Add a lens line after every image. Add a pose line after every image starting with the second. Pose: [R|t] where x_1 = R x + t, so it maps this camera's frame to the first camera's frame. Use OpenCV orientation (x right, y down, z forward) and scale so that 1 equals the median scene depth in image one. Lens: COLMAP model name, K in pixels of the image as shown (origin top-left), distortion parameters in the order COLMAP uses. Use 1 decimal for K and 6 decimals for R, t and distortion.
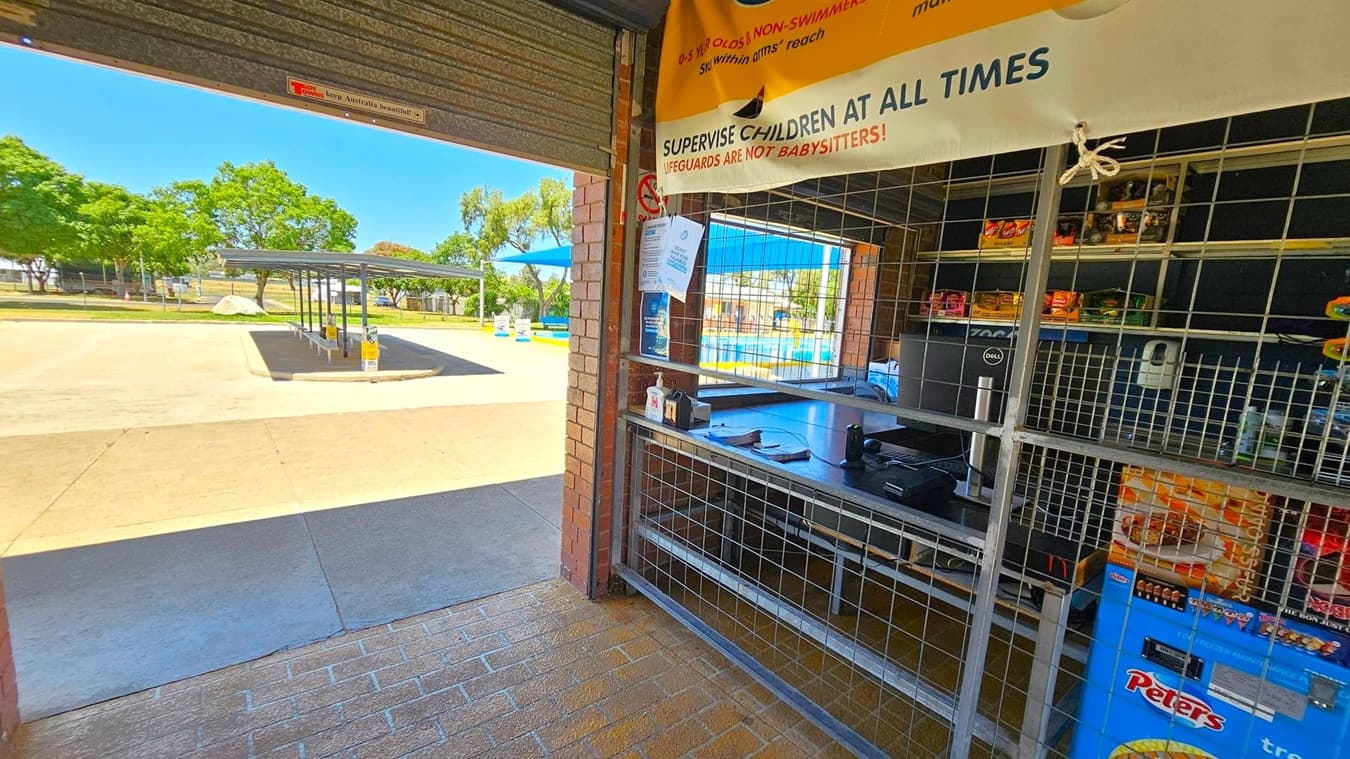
lens RADIAL K [[553.2, 0, 676.4], [0, 553.2, 390.2], [0, 0, 1]] dist [-0.002056, -0.001216]
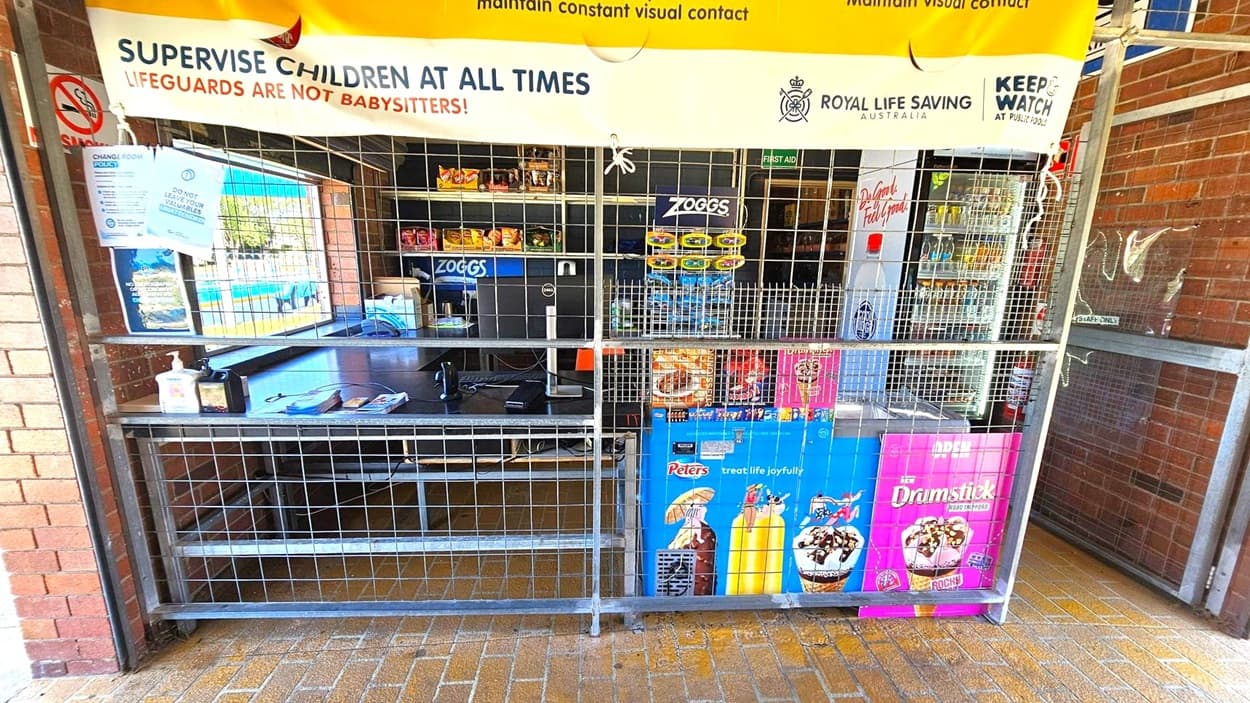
lens RADIAL K [[512.2, 0, 617.6], [0, 512.2, 362.4], [0, 0, 1]] dist [-0.002056, -0.001216]
pose [[0.587694, -0.223414, 0.777626, -0.300993], [0.142066, 0.974682, 0.172662, -0.071028], [-0.796513, 0.009002, 0.604554, 0.092297]]
